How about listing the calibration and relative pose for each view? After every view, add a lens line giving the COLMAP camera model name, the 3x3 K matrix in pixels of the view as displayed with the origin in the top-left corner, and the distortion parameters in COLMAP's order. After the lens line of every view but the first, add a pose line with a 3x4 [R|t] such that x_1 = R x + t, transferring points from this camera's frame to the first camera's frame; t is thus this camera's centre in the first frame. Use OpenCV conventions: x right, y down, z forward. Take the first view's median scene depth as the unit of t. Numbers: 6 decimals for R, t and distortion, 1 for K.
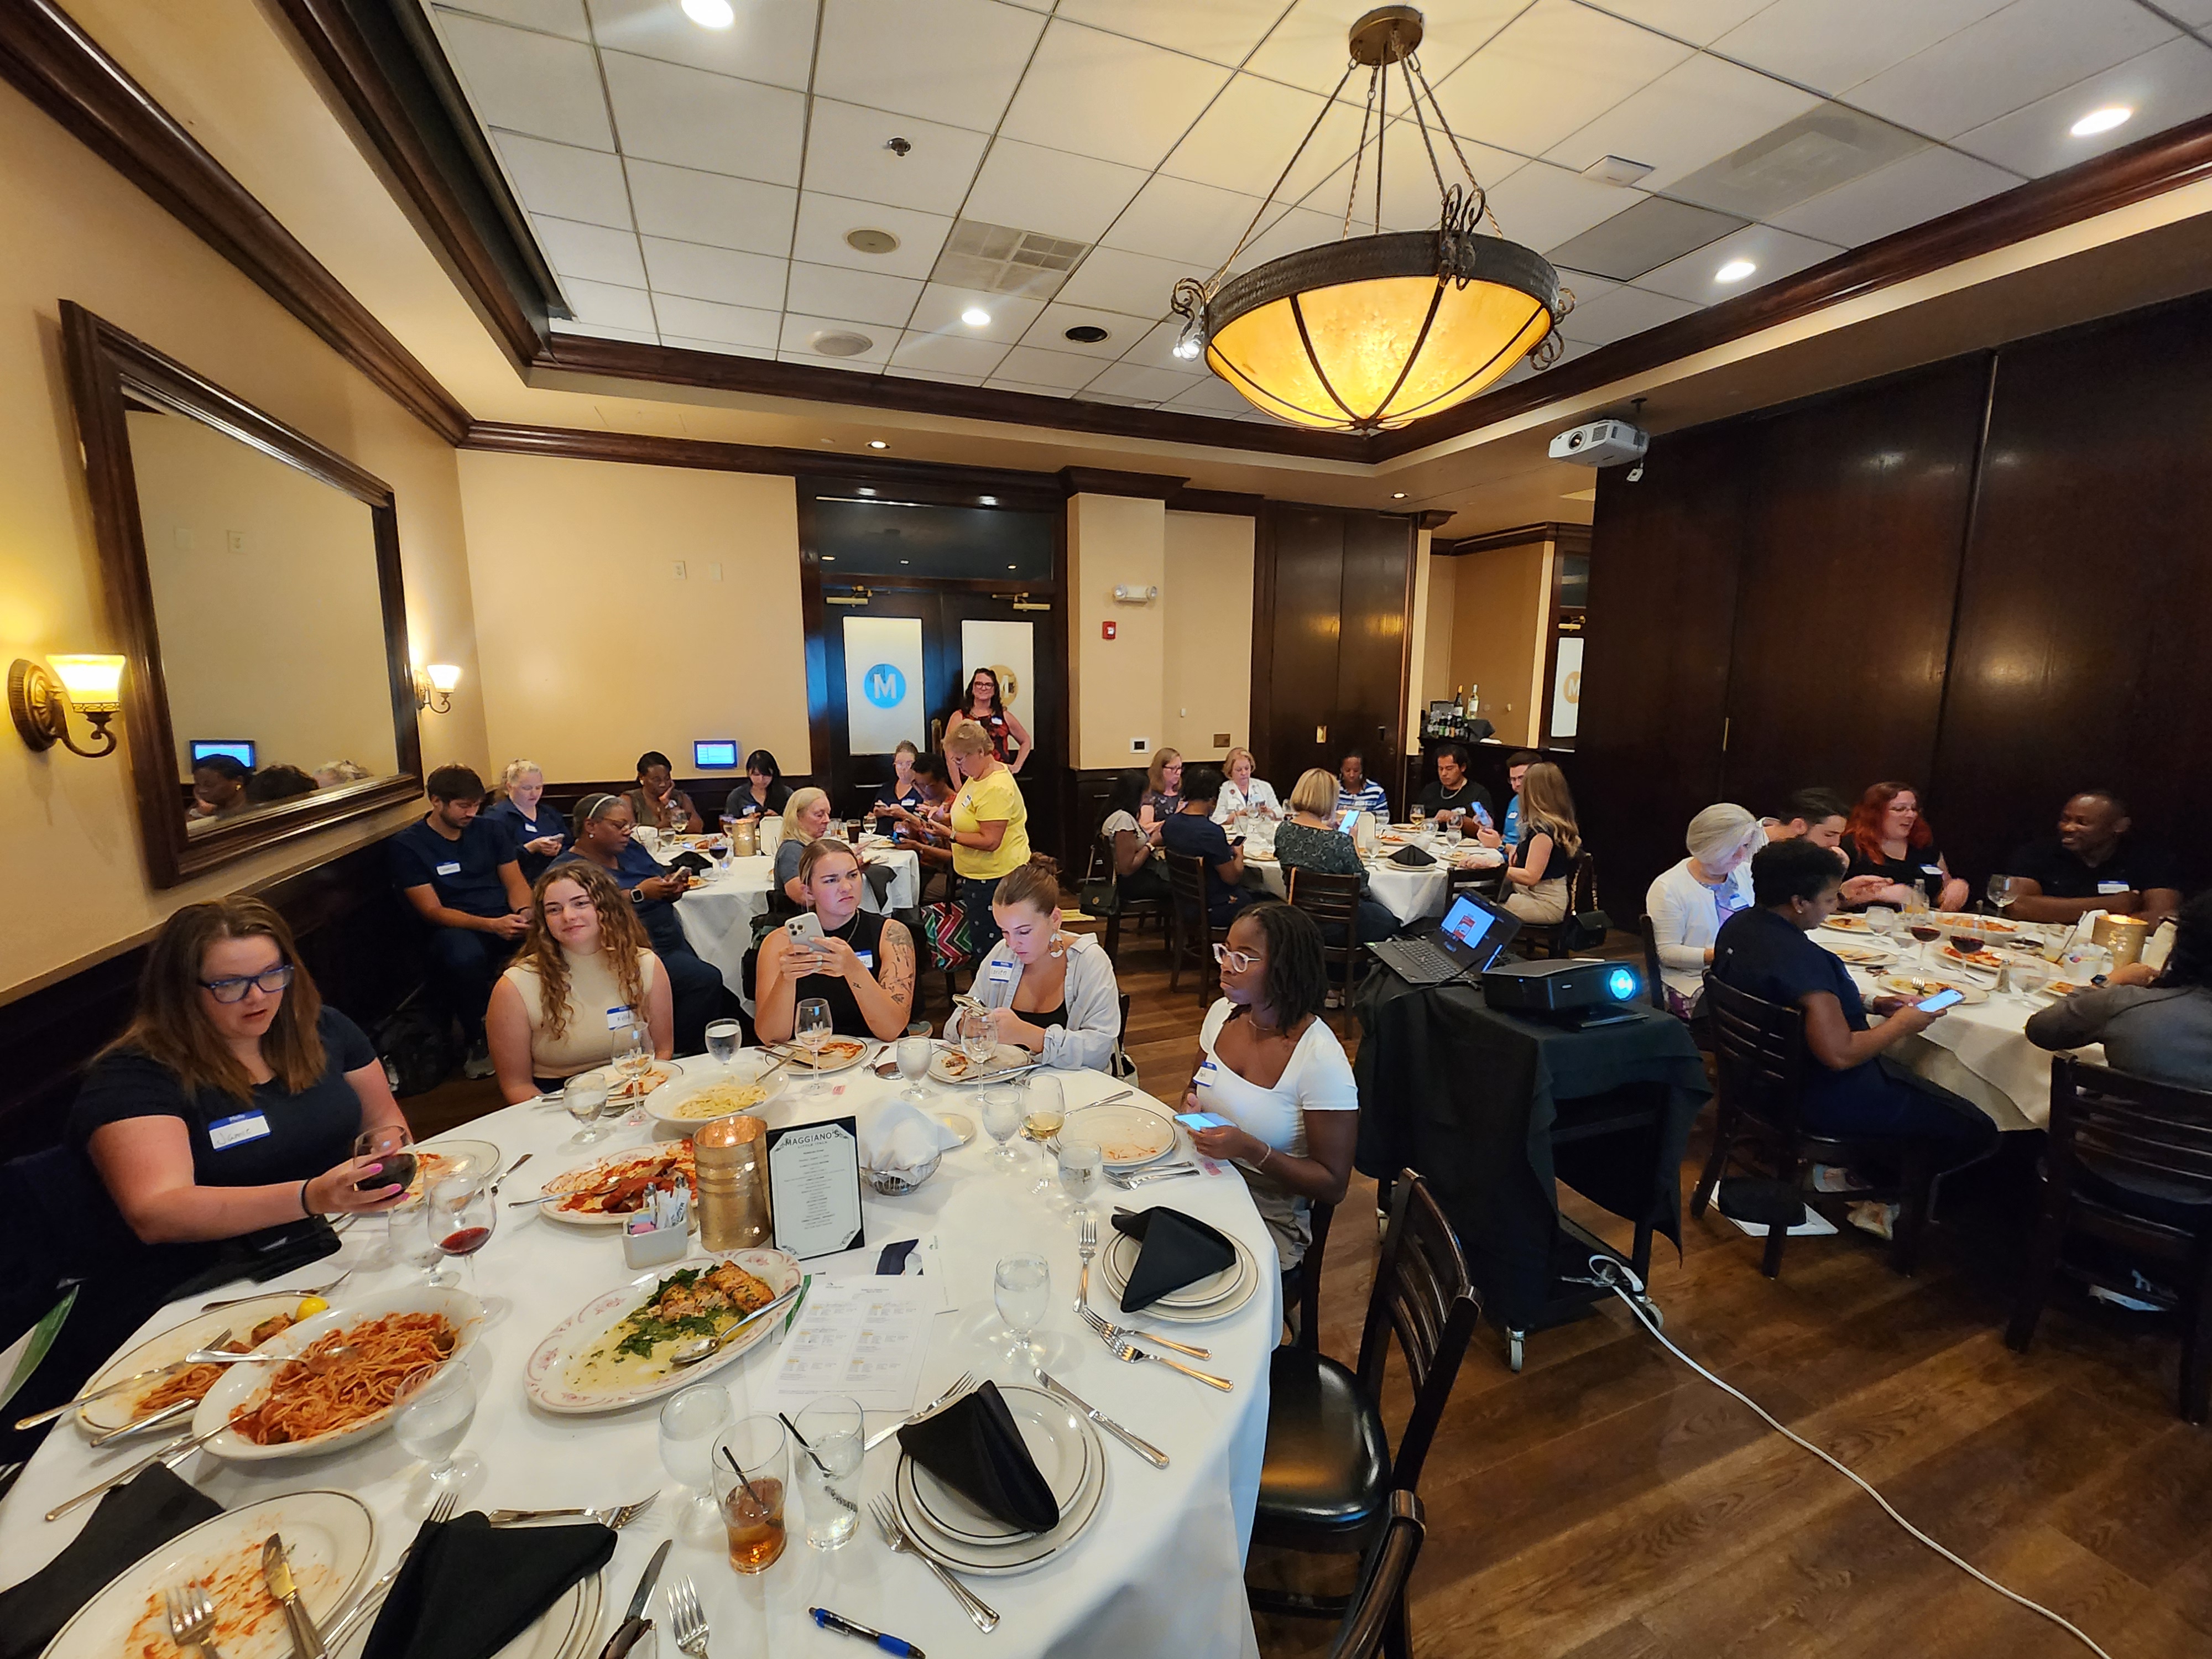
lens RADIAL K [[903.4, 0, 1106.0], [0, 903.4, 829.5], [0, 0, 1]] dist [-0.001468, -0.000445]
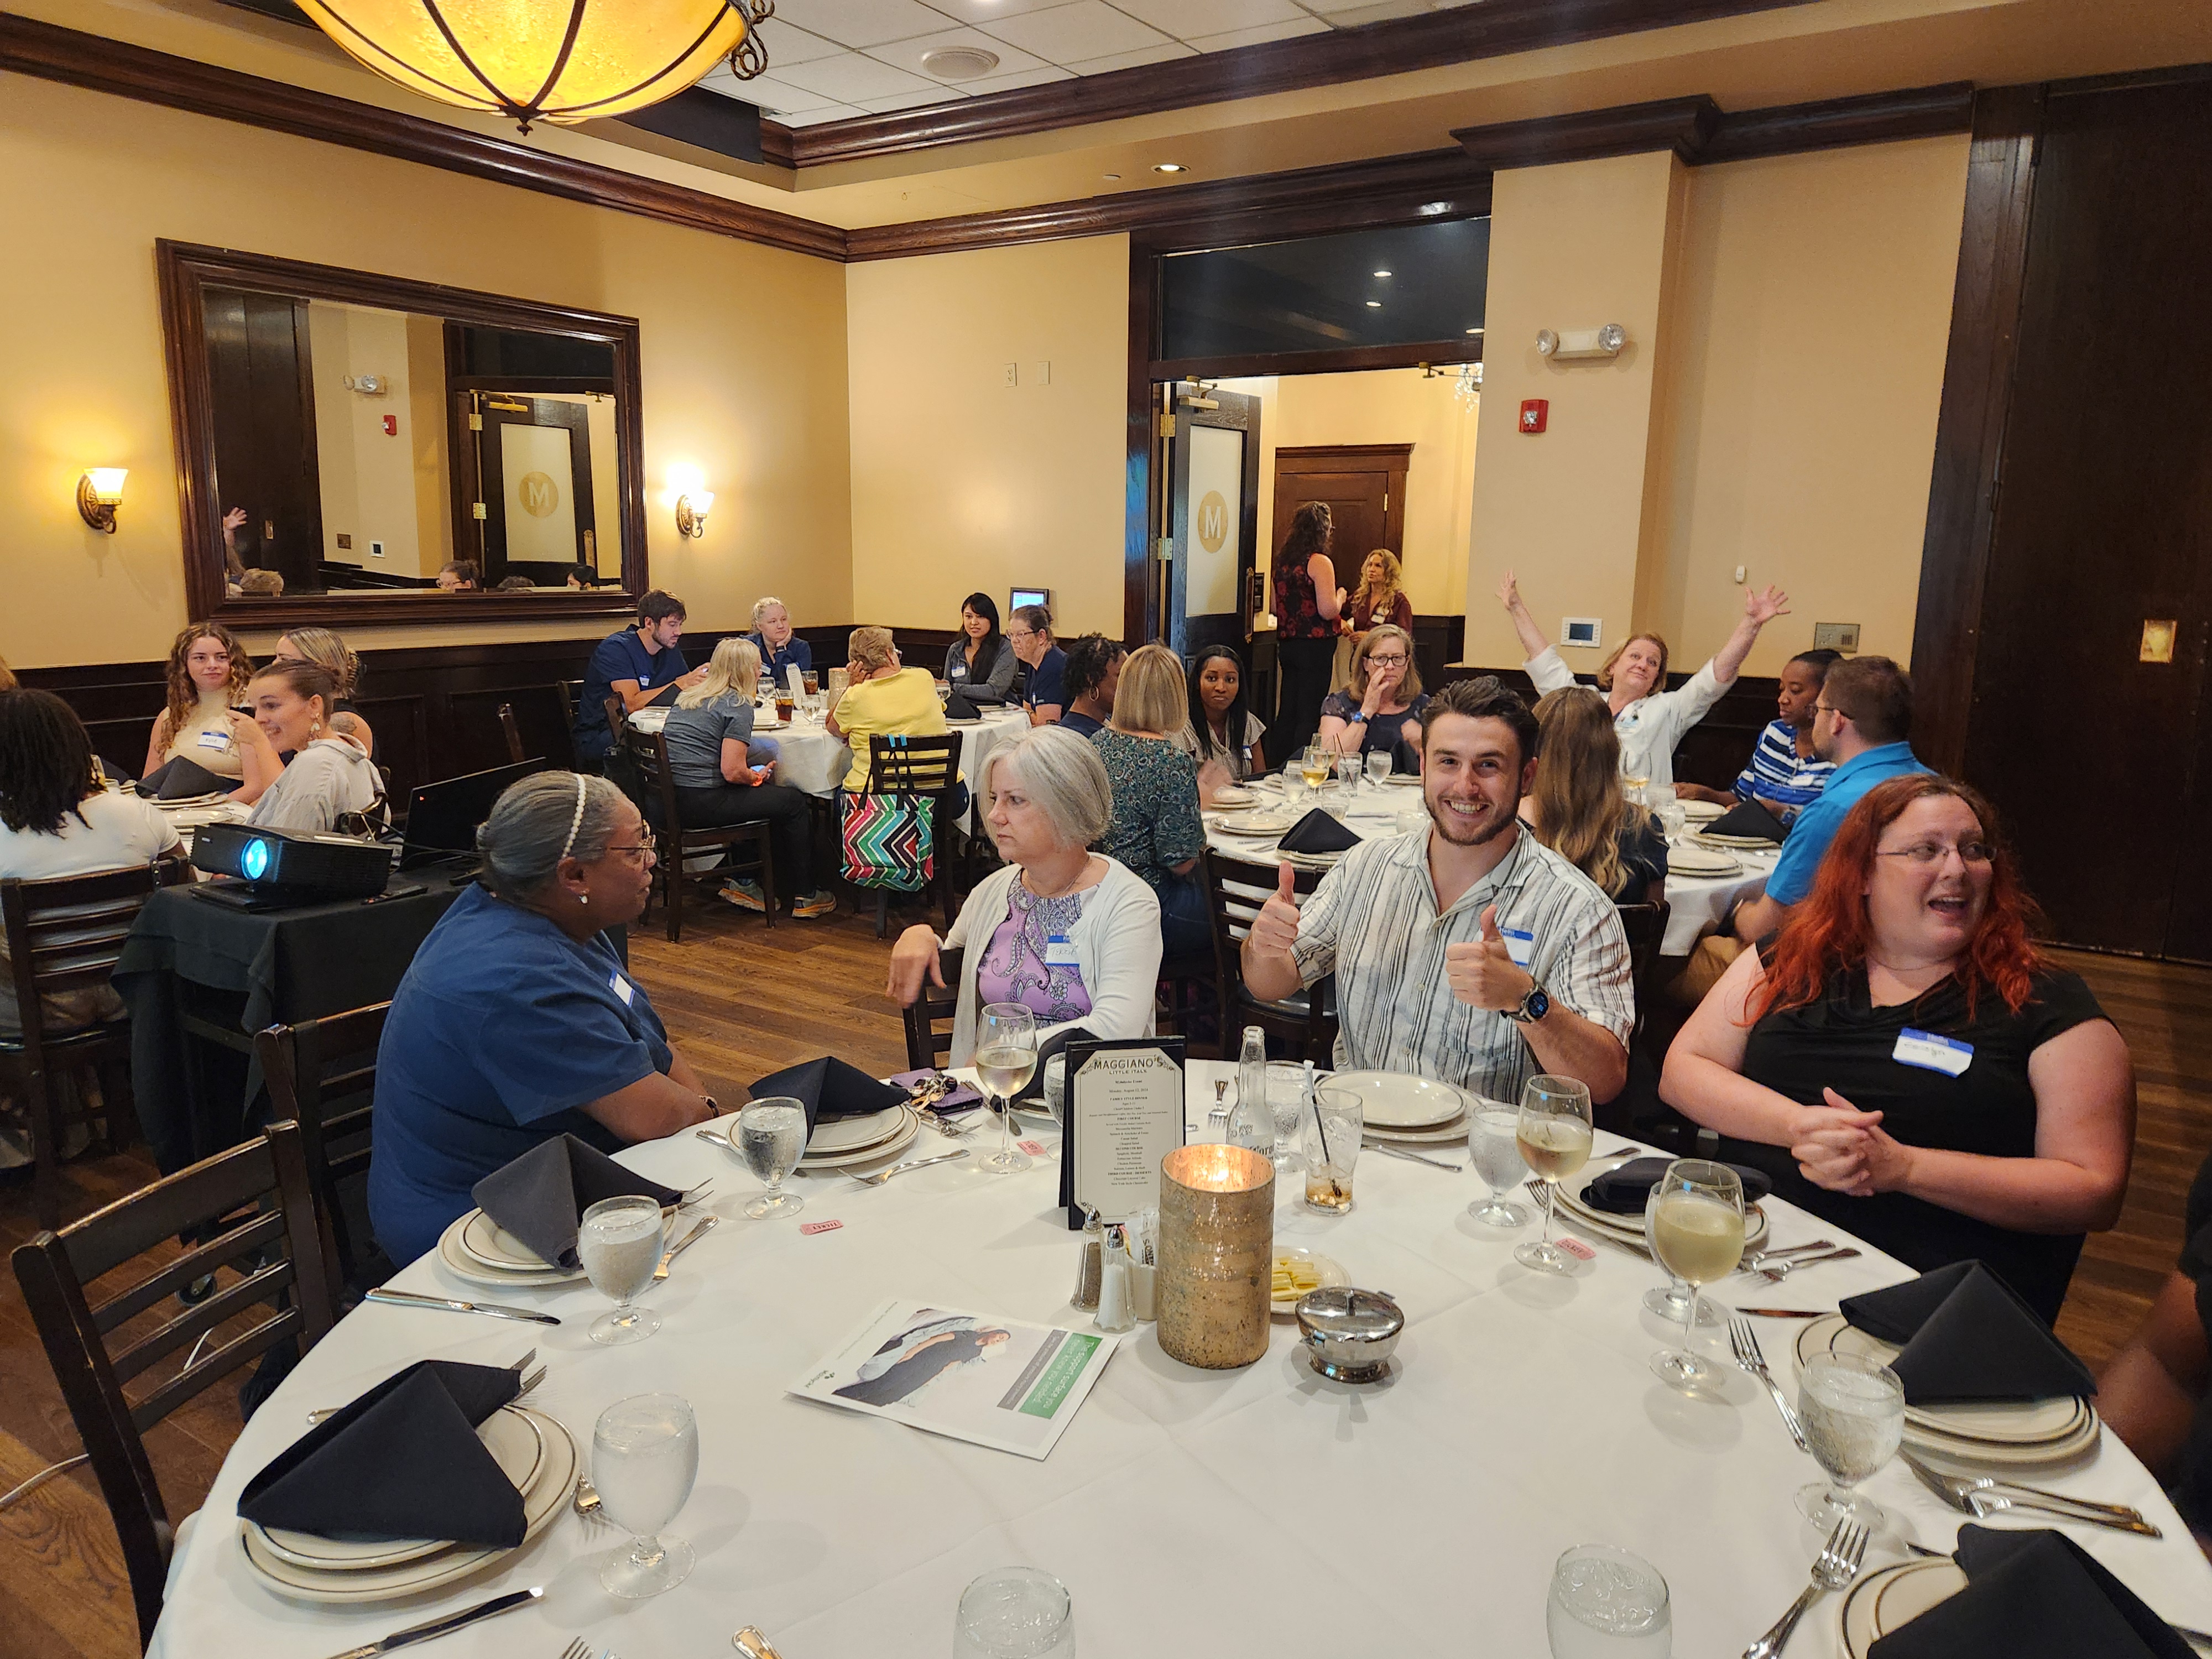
lens RADIAL K [[1465.6, 0, 1106.0], [0, 1465.6, 829.5], [0, 0, 1]] dist [0.009215, -0.000515]
pose [[0.572331, 0.164416, -0.803371, 0.751659], [-0.142514, 0.984728, 0.100004, -0.026536], [0.807544, 0.057257, 0.587022, 0.326869]]
